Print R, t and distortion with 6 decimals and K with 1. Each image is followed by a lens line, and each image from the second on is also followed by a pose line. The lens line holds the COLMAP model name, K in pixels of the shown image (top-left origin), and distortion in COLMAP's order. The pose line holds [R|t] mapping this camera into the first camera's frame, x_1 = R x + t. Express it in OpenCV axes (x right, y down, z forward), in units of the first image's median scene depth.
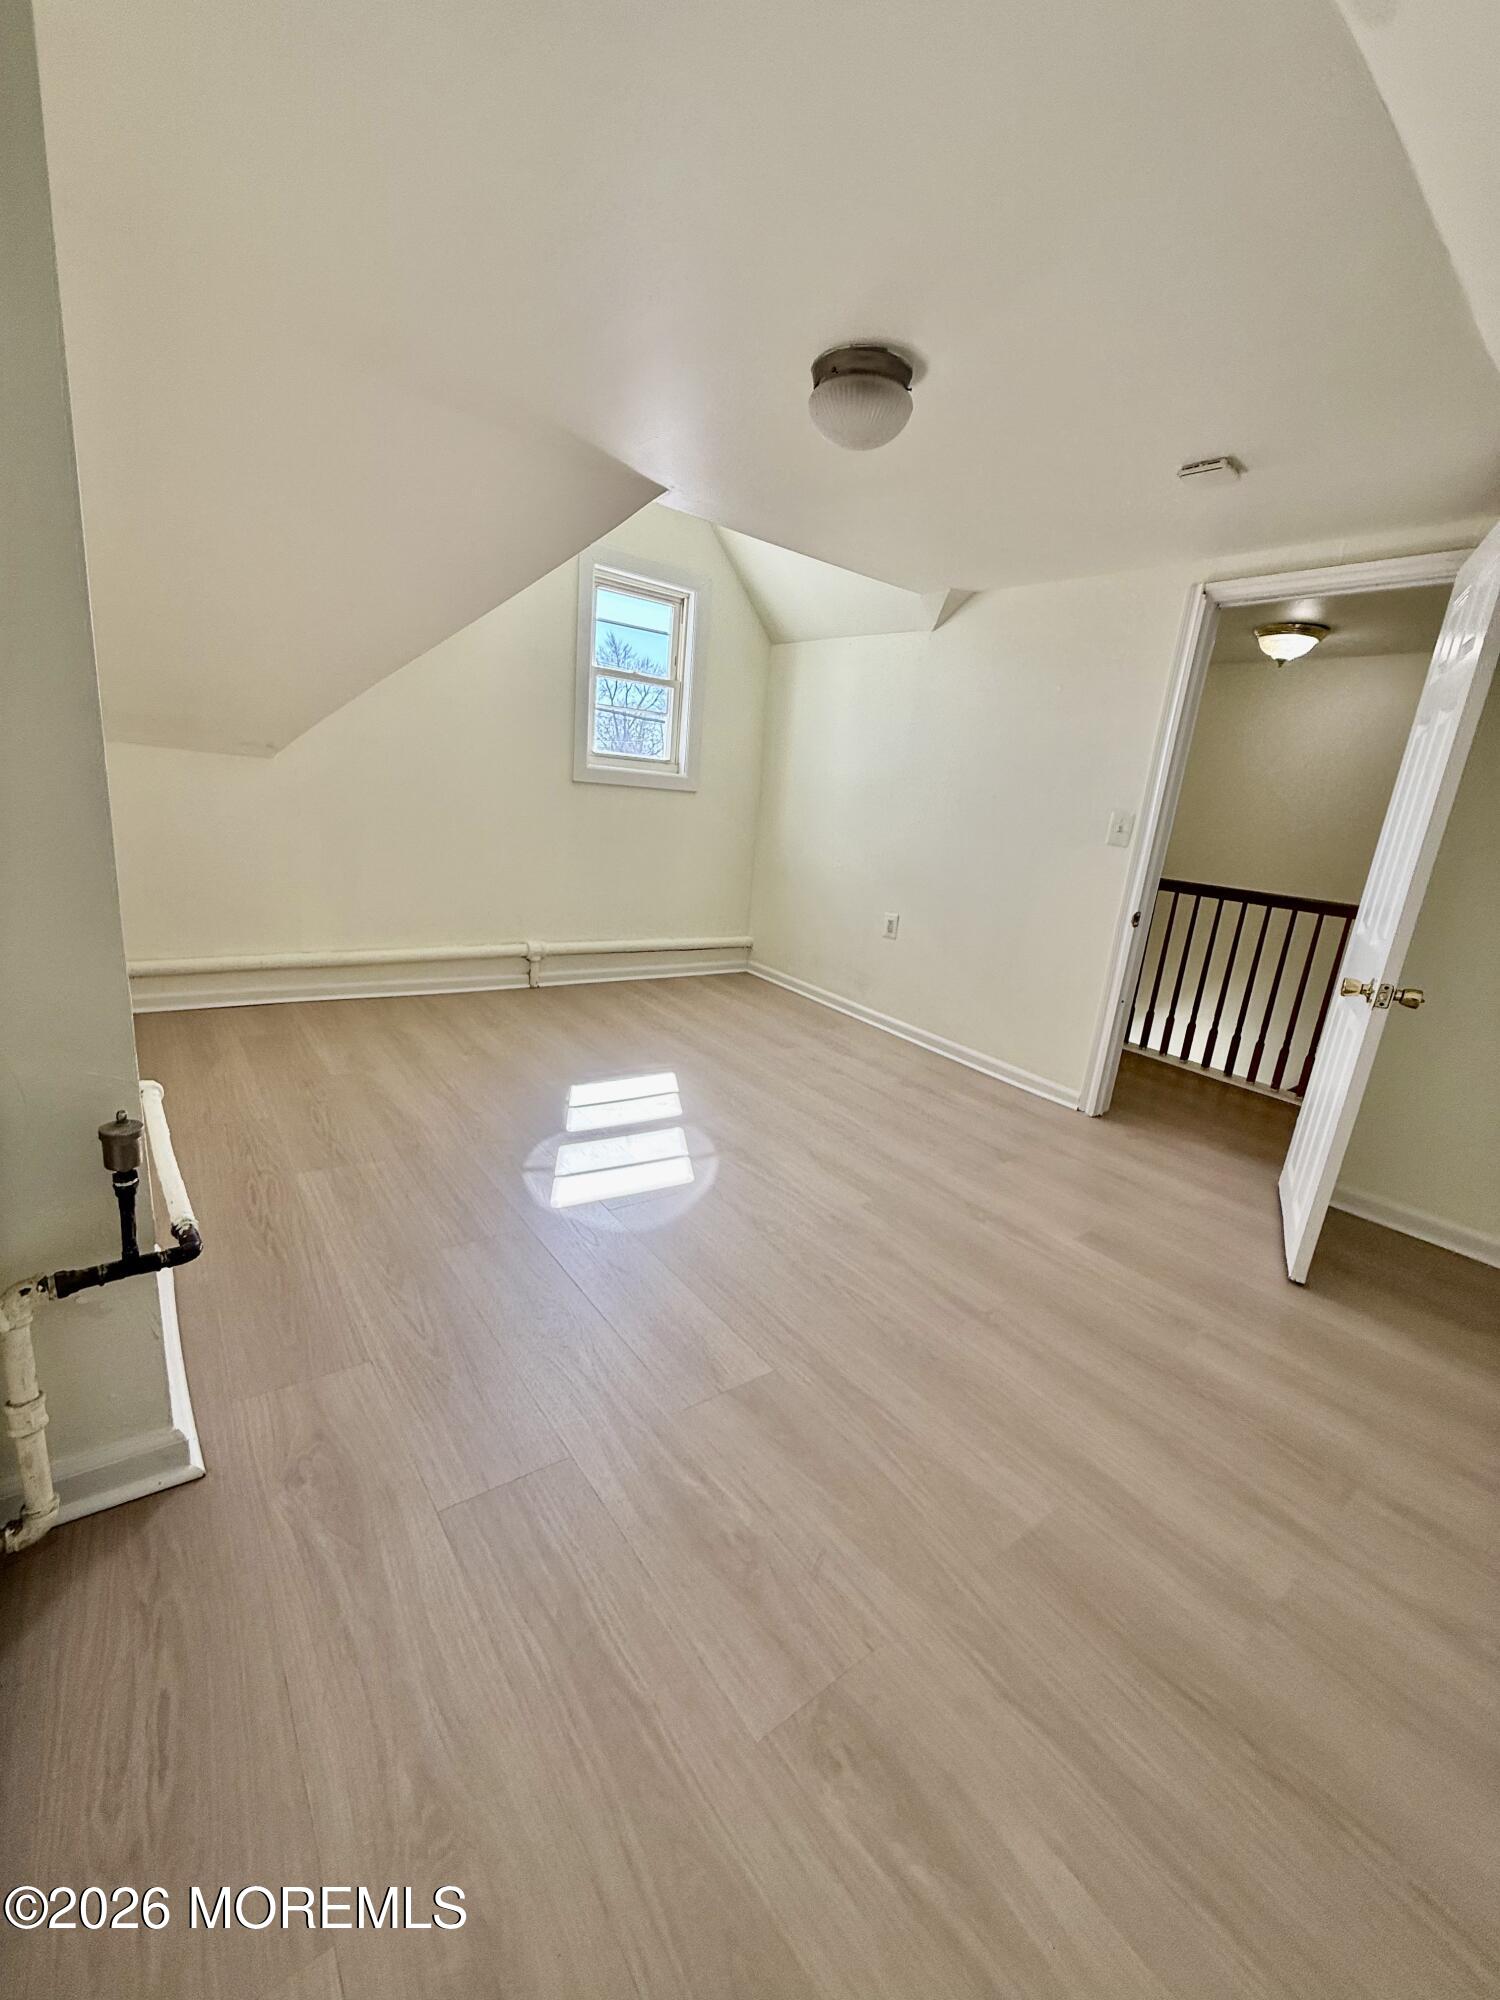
lens RADIAL K [[798.6, 0, 752.1], [0, 798.6, 1001.7], [0, 0, 1]] dist [0.004052, -0.000532]
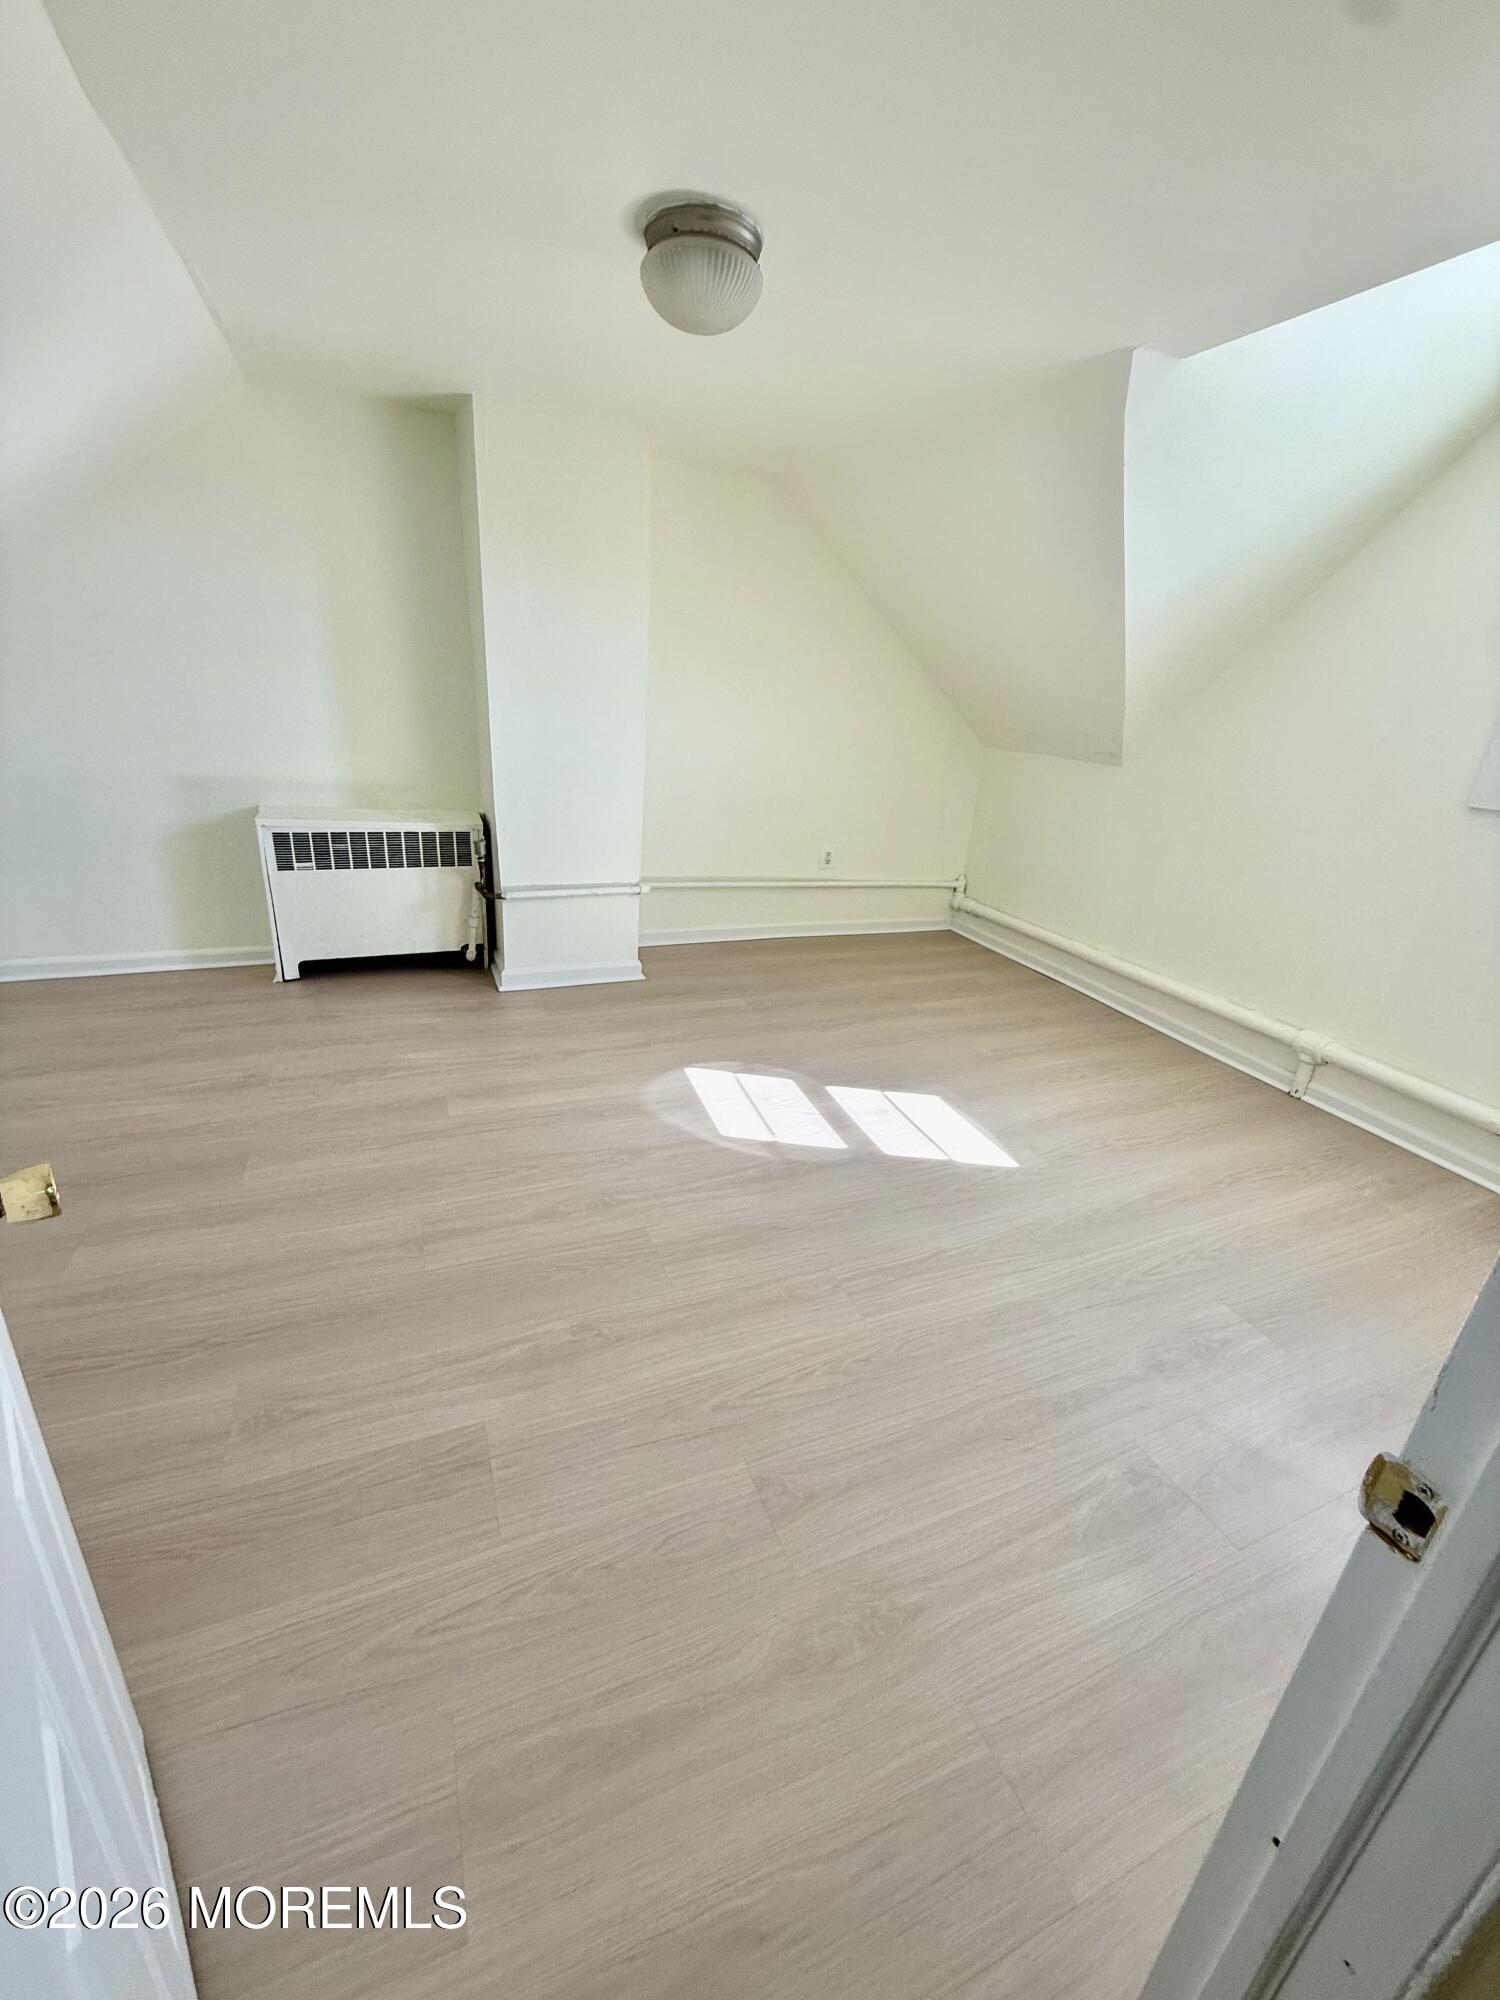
lens RADIAL K [[798.6, 0, 746.1], [0, 798.6, 994.5], [0, 0, 1]] dist [0.004052, -0.000532]
pose [[-0.254482, 0.229860, -0.939363, 0.748832], [-0.339619, 0.888233, 0.309355, -0.233912], [0.905482, 0.397751, -0.147975, 0.992898]]
